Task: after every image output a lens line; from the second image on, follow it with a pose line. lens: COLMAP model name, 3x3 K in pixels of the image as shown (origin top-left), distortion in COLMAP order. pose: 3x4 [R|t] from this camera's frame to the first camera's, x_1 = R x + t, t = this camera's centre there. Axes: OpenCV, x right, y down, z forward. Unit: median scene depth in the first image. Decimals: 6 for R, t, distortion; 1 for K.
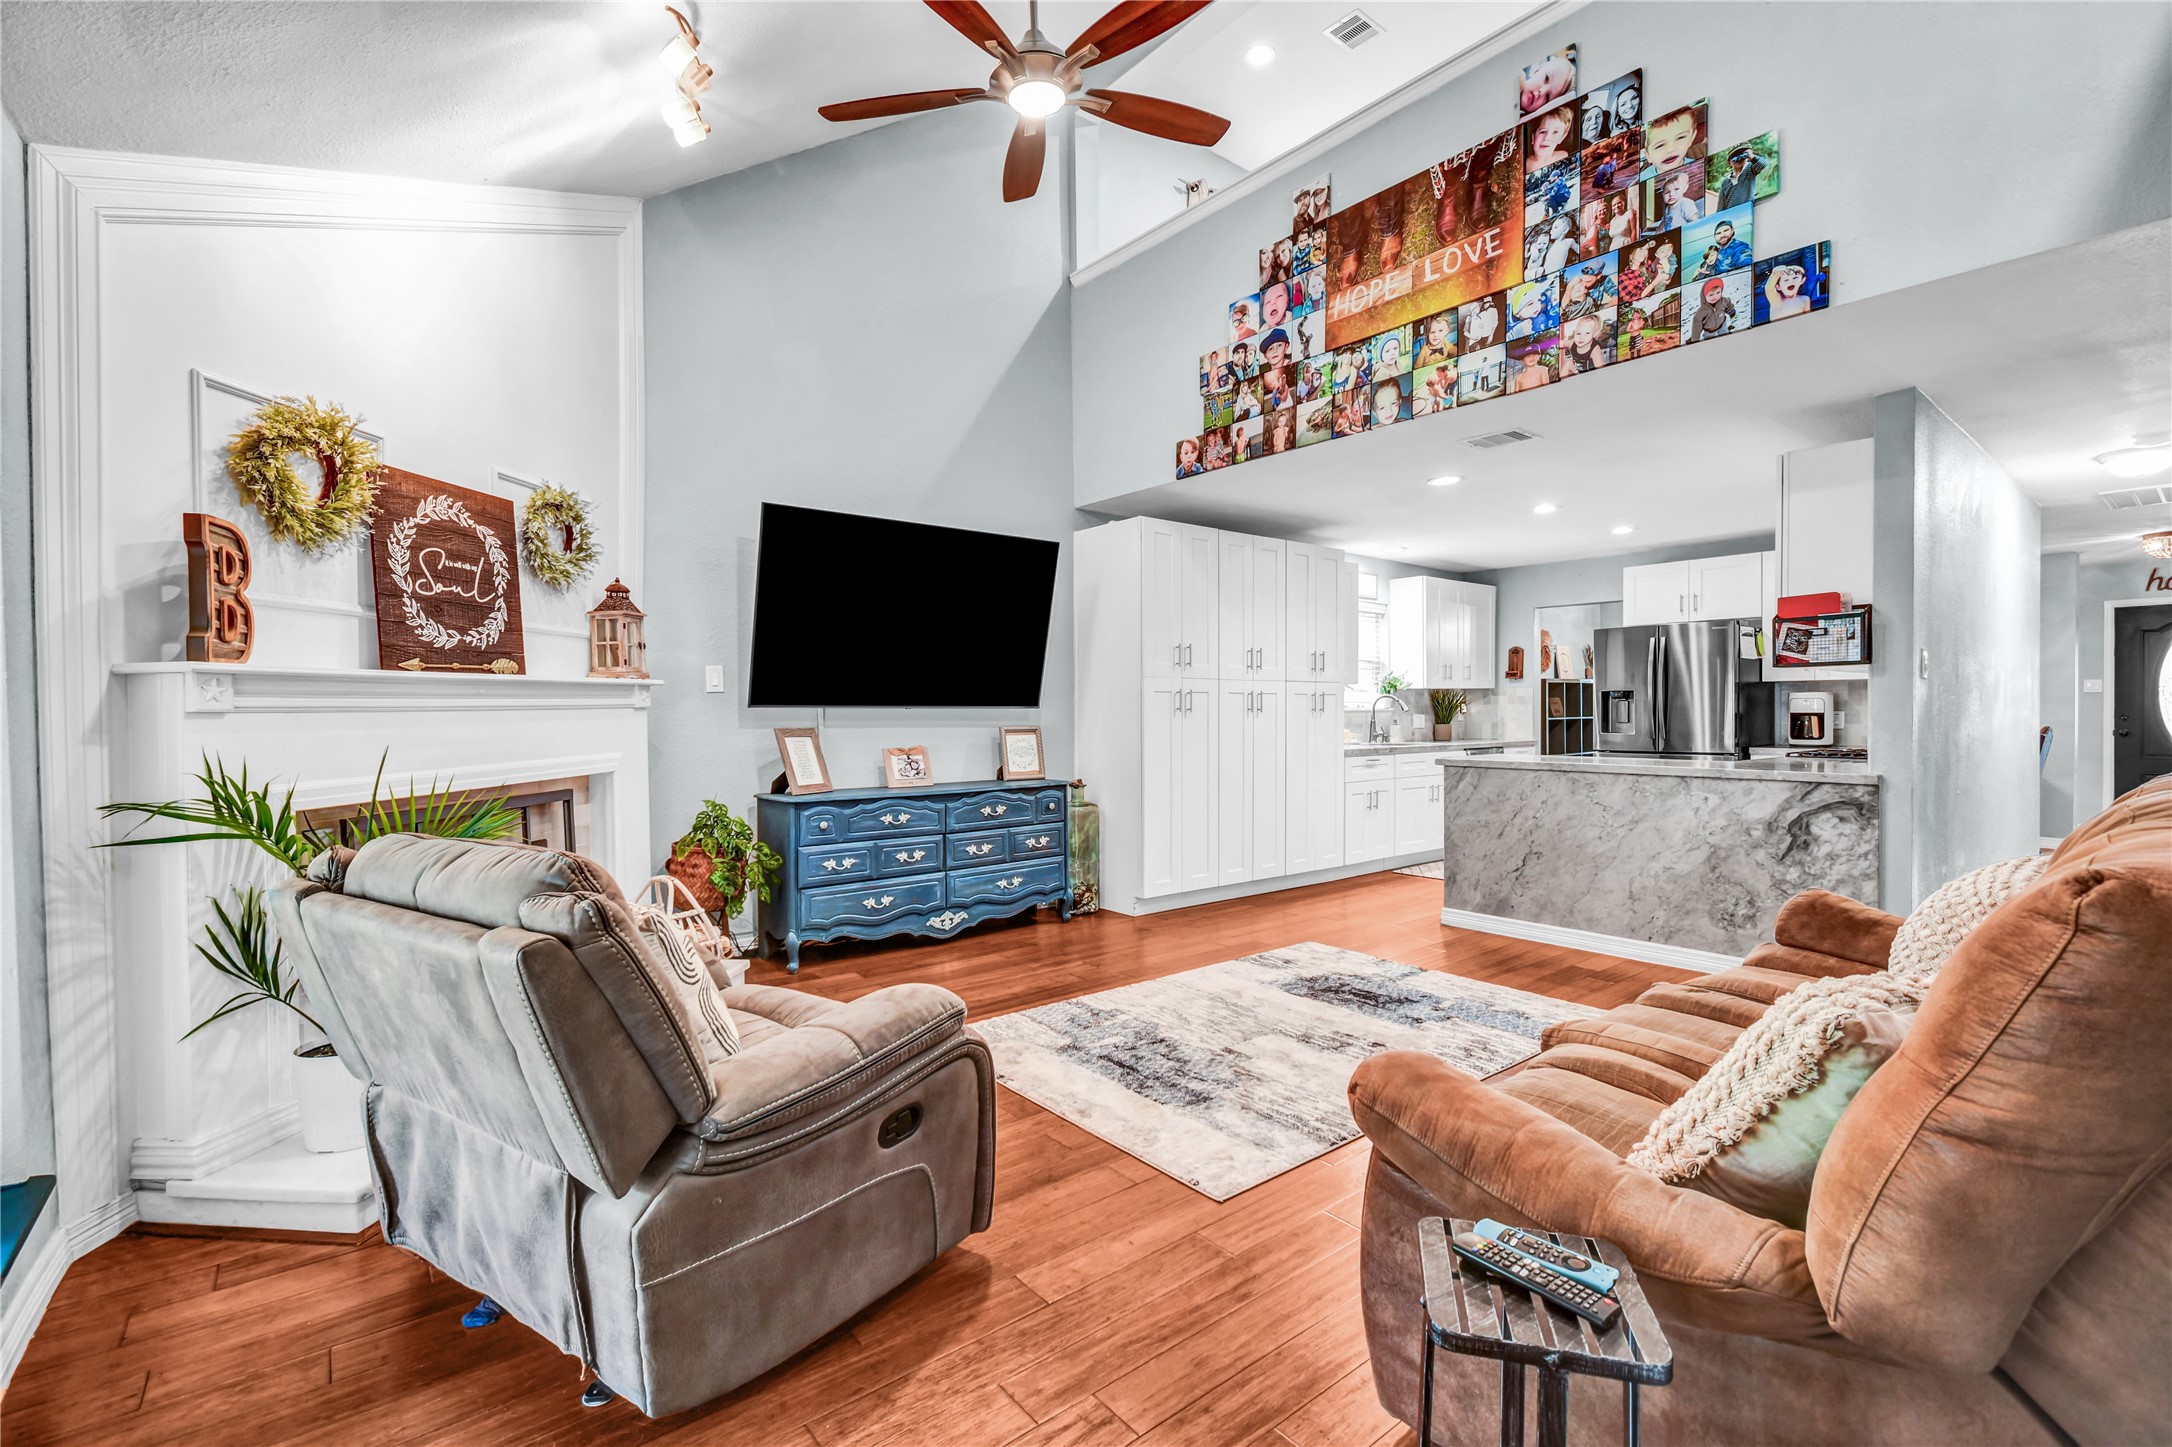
lens RADIAL K [[956.9, 0, 1091.2], [0, 956.9, 723.7], [0, 0, 1]] dist [0.006029, -0.001724]
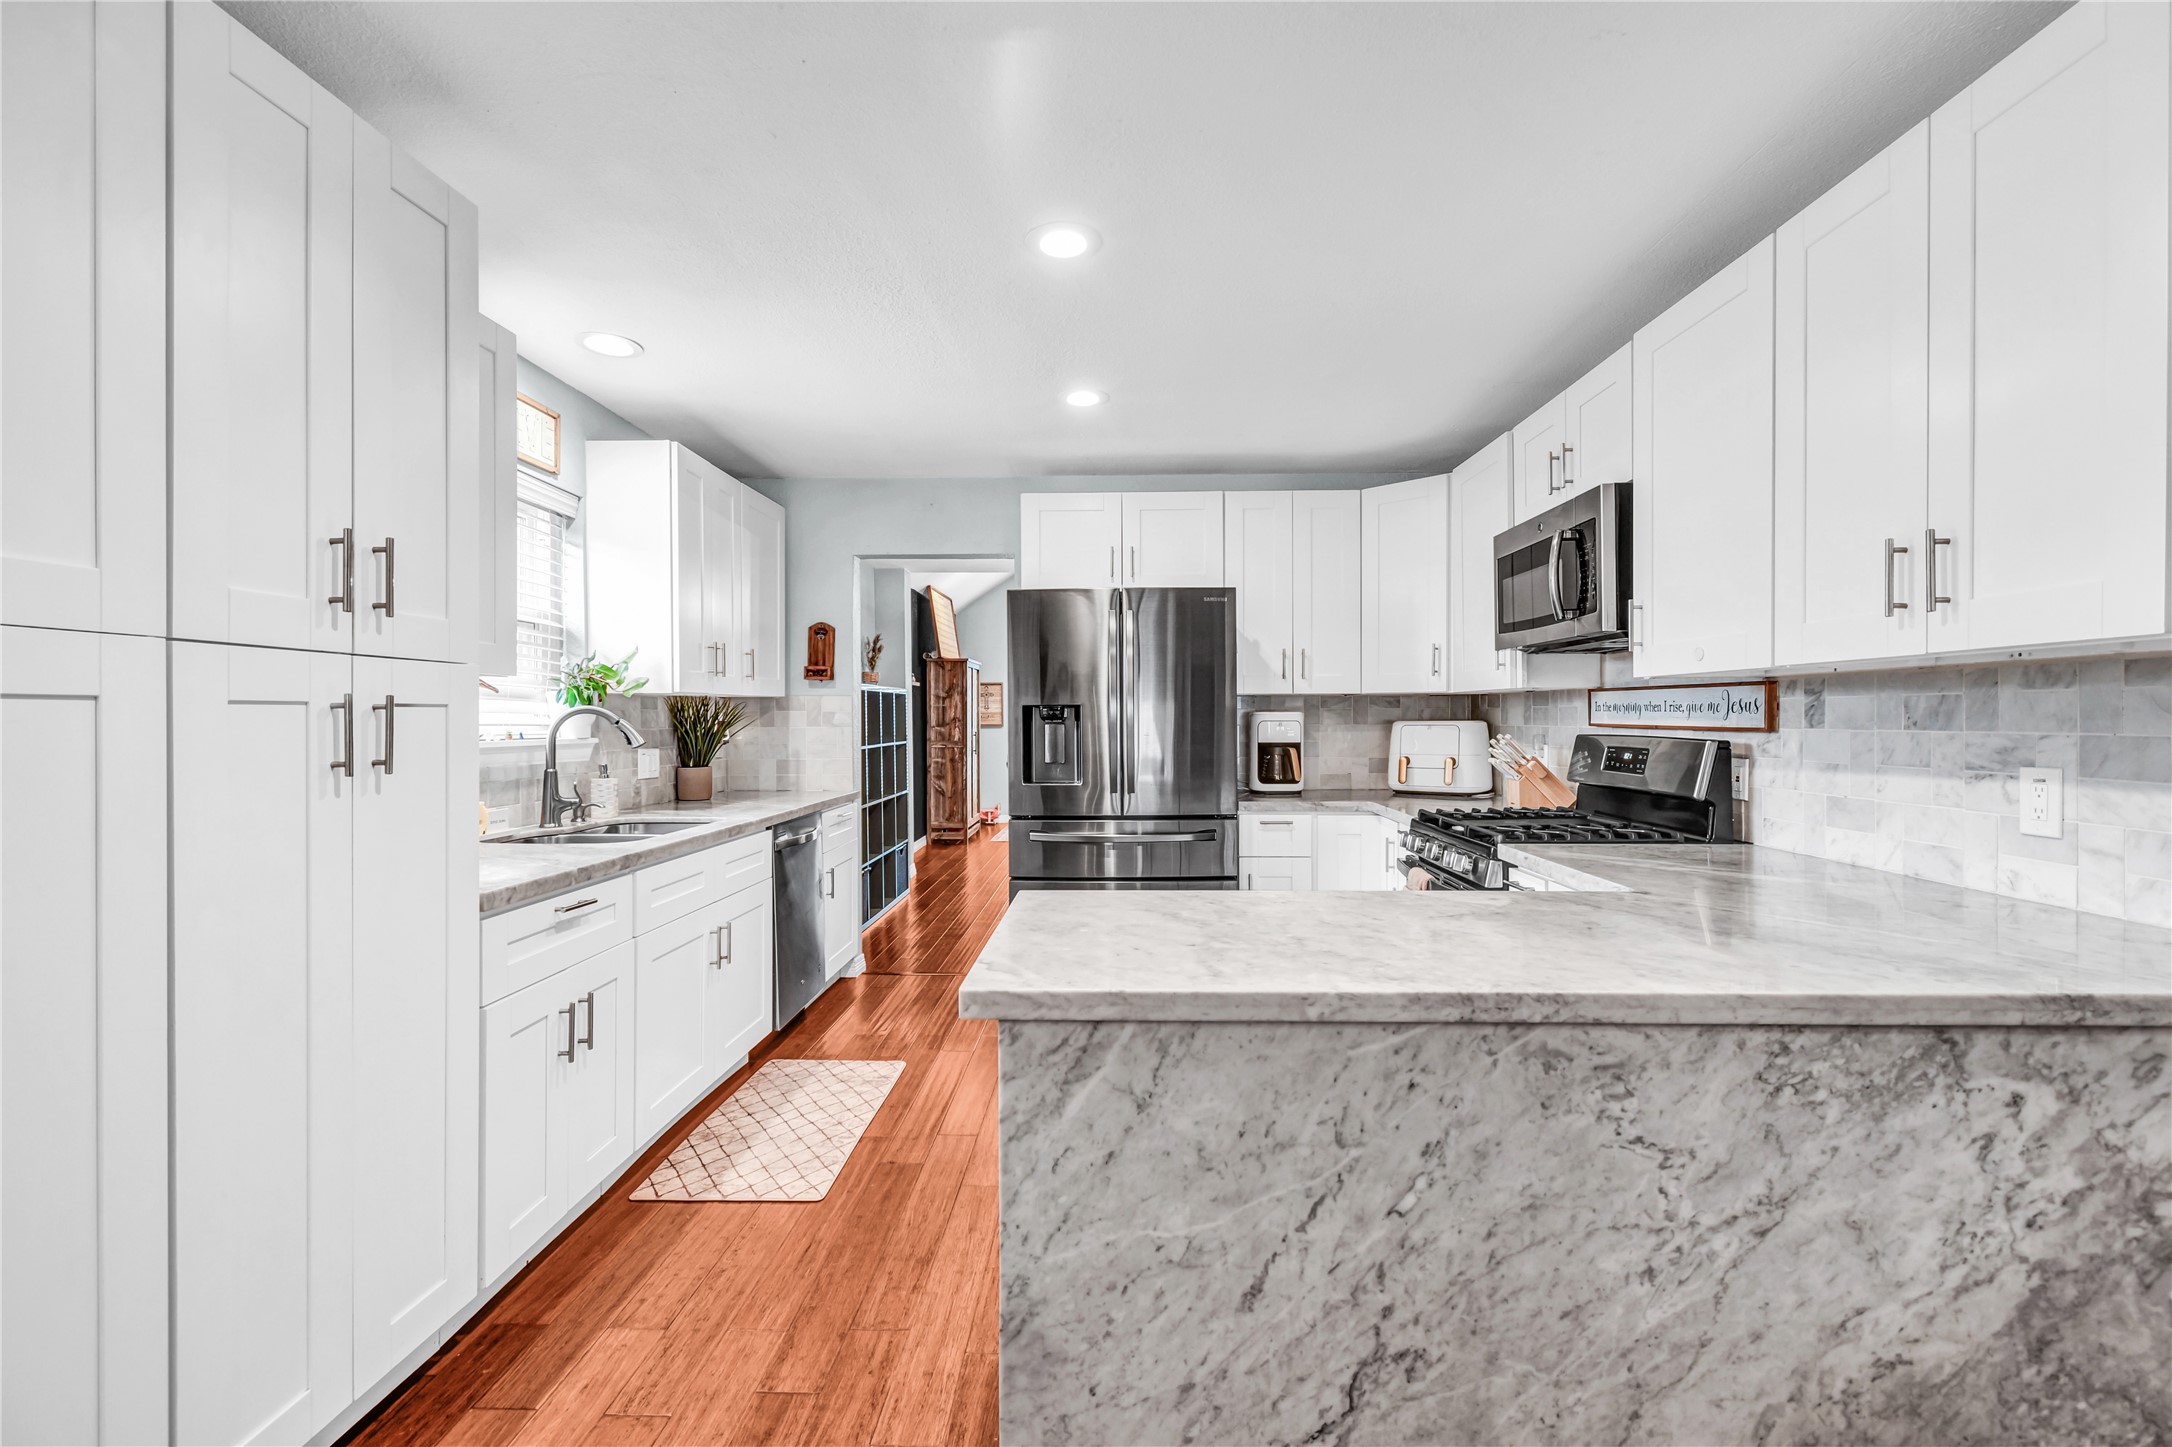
lens RADIAL K [[956.9, 0, 1091.2], [0, 956.9, 723.7], [0, 0, 1]] dist [0.006029, -0.001724]
pose [[0.660829, -0.001412, 0.750535, 0.248323], [0.011189, 0.999906, -0.007970, -0.030618], [-0.750453, 0.013665, 0.660782, 0.986919]]
